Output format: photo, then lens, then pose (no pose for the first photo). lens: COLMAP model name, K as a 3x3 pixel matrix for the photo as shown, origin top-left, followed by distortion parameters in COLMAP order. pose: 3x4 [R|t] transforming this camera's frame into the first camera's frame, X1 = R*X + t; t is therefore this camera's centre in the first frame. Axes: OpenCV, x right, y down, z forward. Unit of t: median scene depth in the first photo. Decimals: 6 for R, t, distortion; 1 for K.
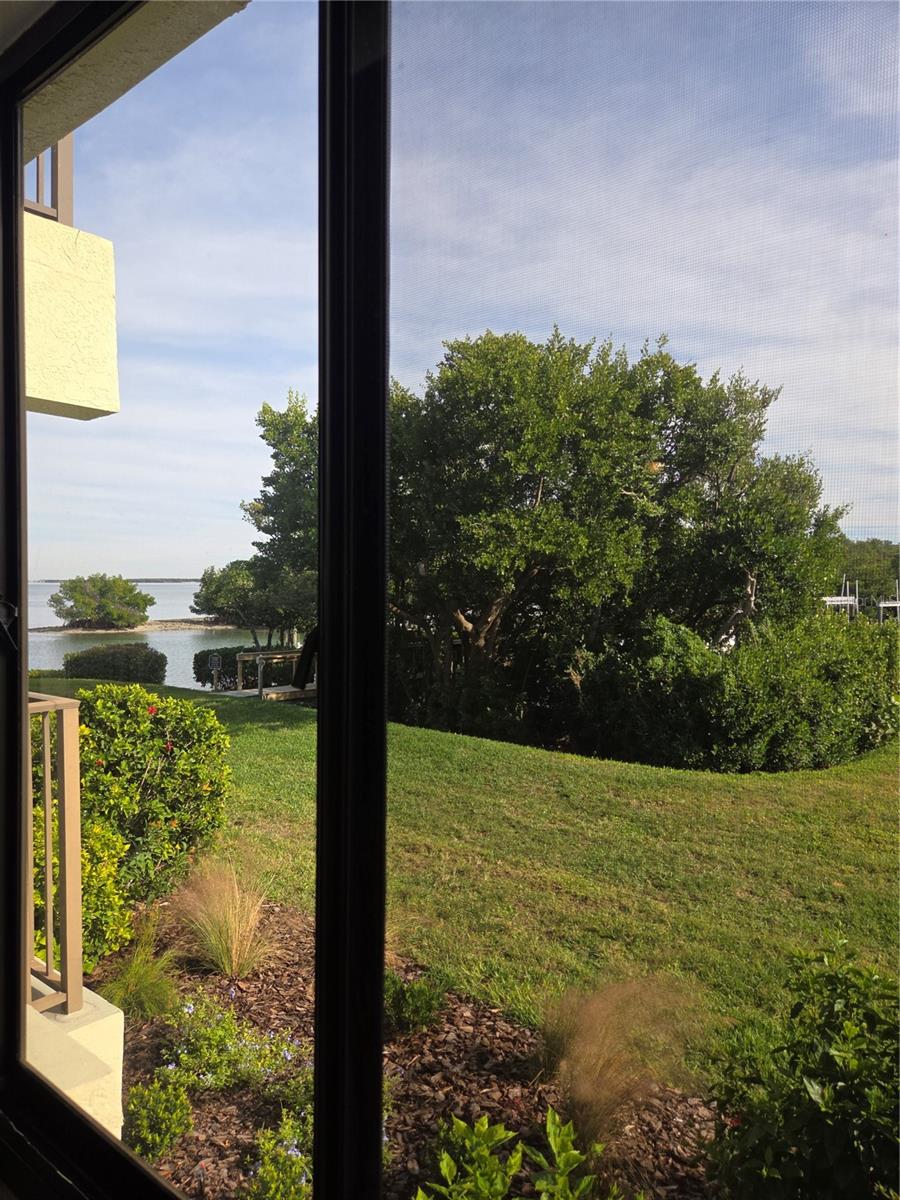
lens RADIAL K [[801.2, 0, 447.6], [0, 801.2, 607.6], [0, 0, 1]] dist [0.065041, -0.047193]
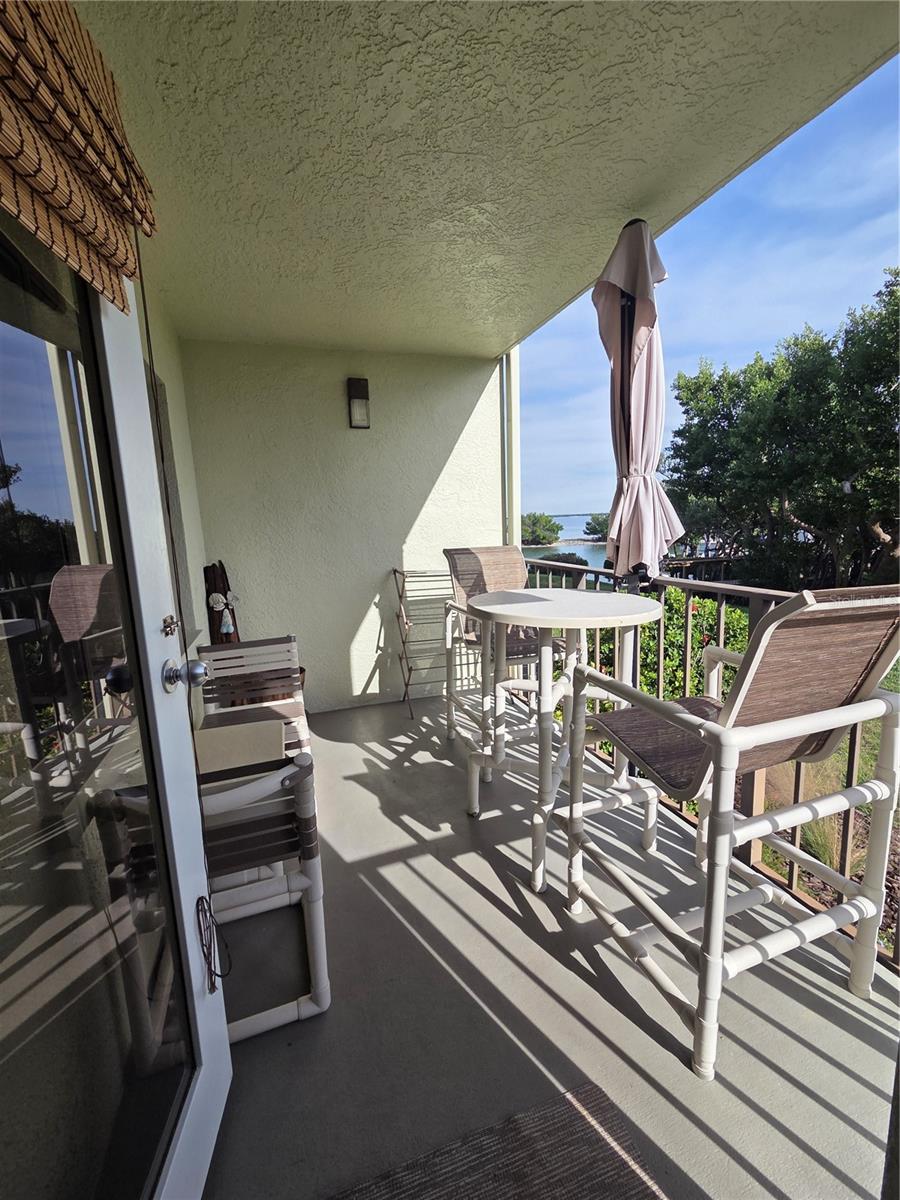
lens RADIAL K [[489.7, 0, 456.2], [0, 489.7, 591.9], [0, 0, 1]] dist [0.002670, -0.000442]
pose [[0.855528, 0.042249, -0.516029, -0.144487], [0.021074, 0.992998, 0.116239, 0.006298], [0.517327, -0.110321, 0.848647, 0.113099]]
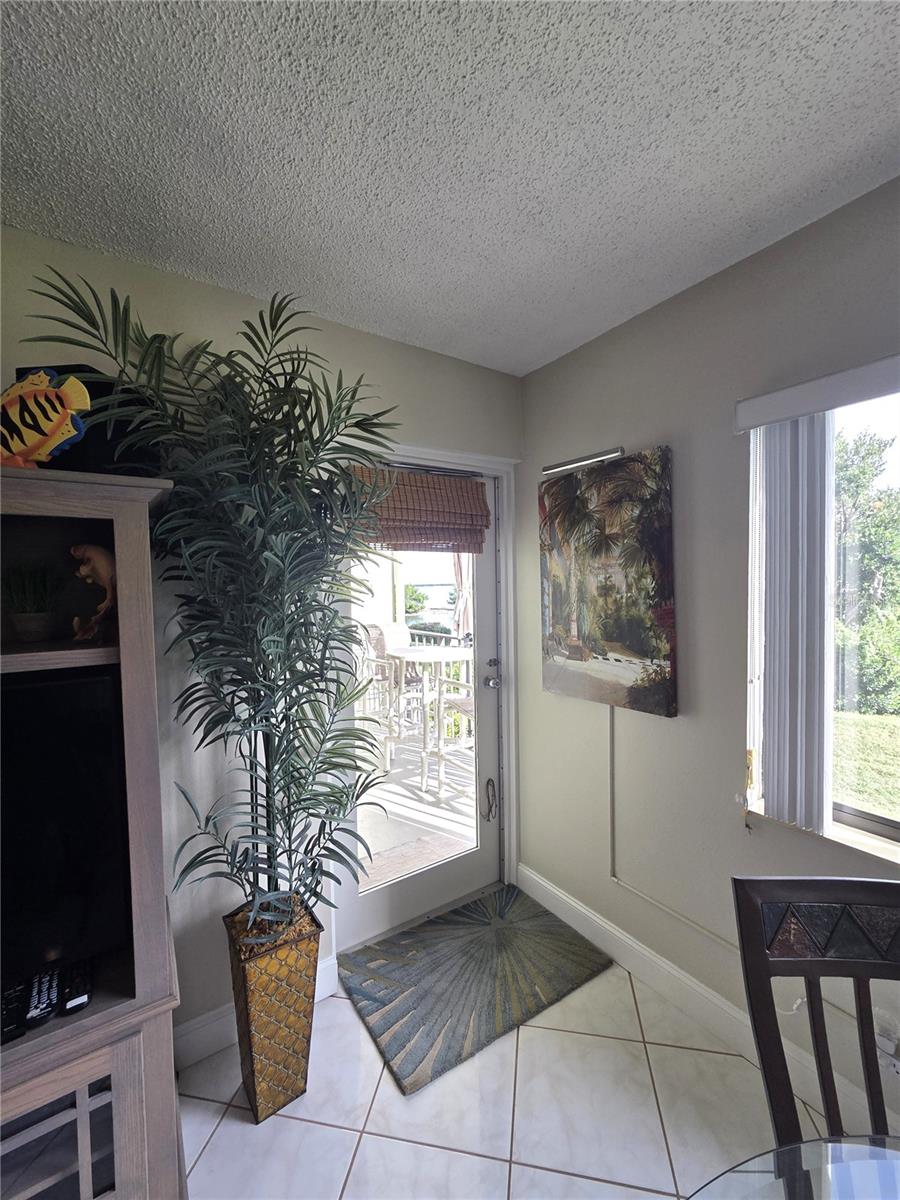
lens RADIAL K [[489.7, 0, 446.9], [0, 489.7, 602.4], [0, 0, 1]] dist [0.002670, -0.000442]
pose [[0.957801, -0.011786, -0.287191, -0.099196], [0.013279, 0.999907, 0.003249, -0.003599], [0.287126, -0.006926, 0.957868, -0.027637]]
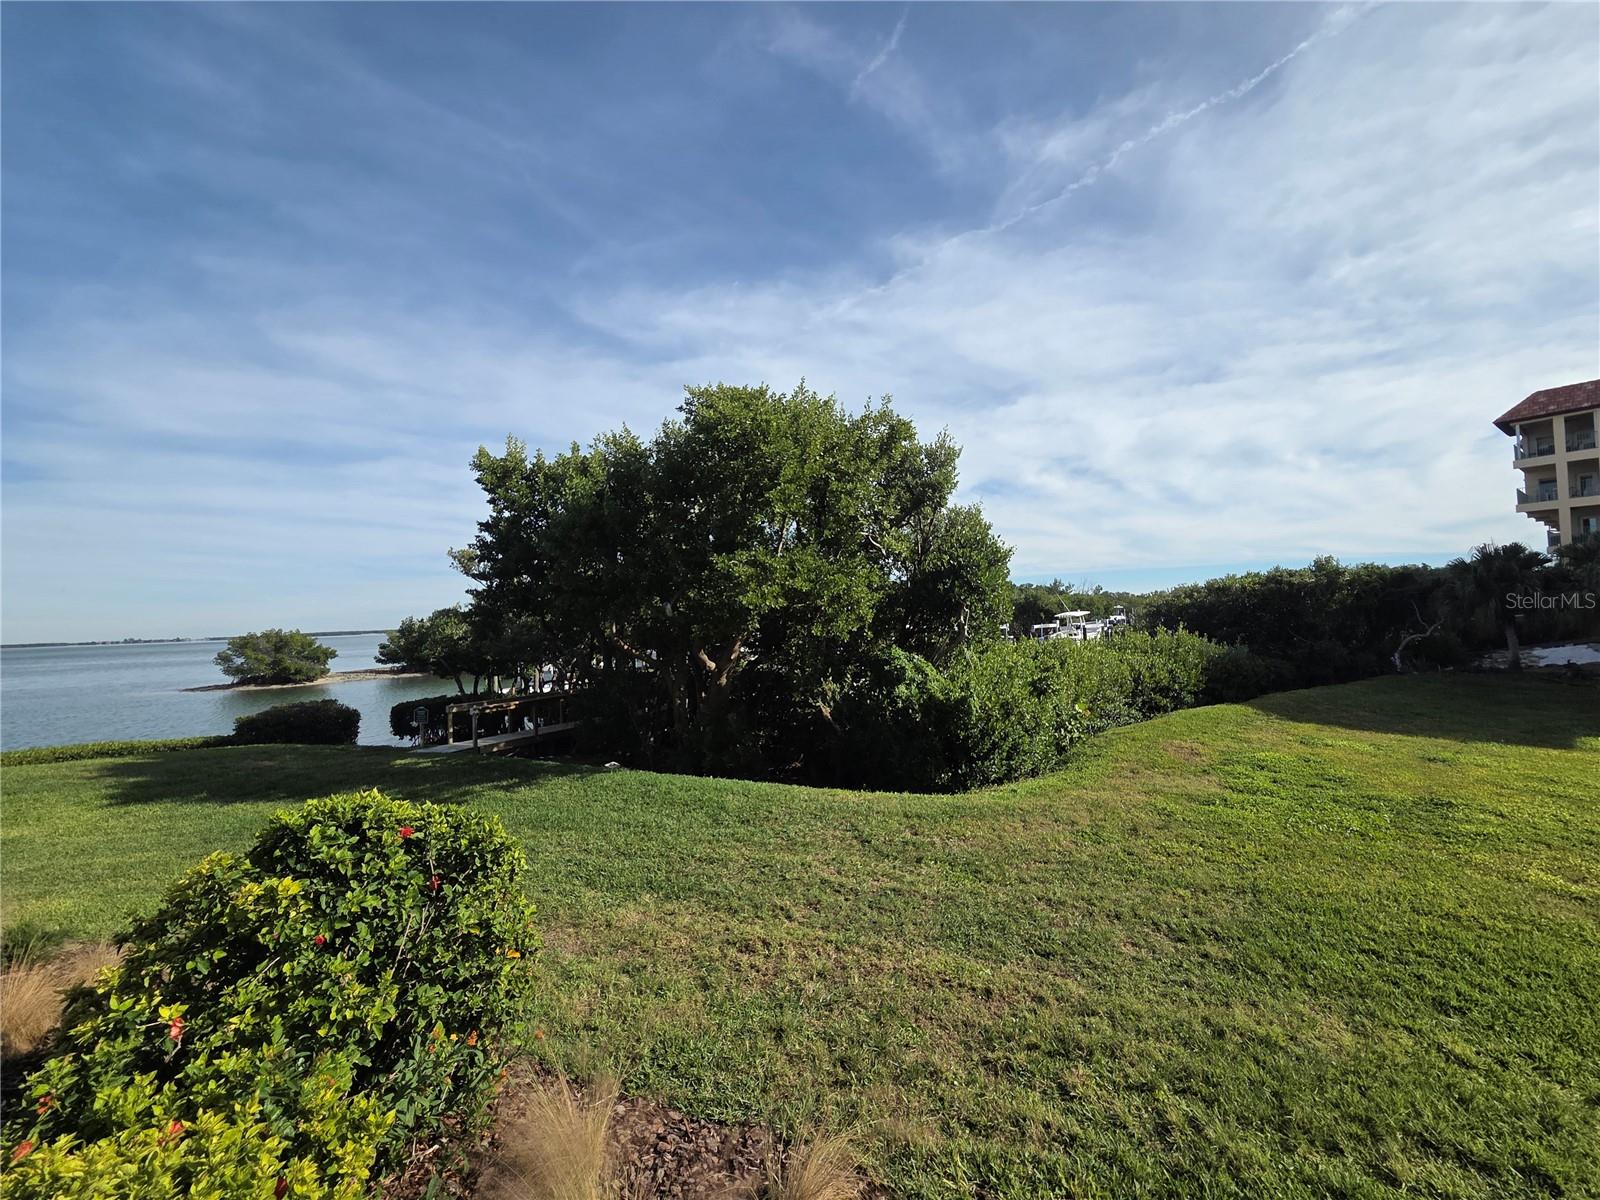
lens RADIAL K [[652.9, 0, 802.5], [0, 652.9, 599.3], [0, 0, 1]] dist [0.002670, -0.000442]
pose [[0.961623, -0.027873, 0.272953, -0.095445], [0.045434, 0.997269, -0.058228, -0.007513], [-0.270585, 0.068395, 0.960264, 0.190207]]
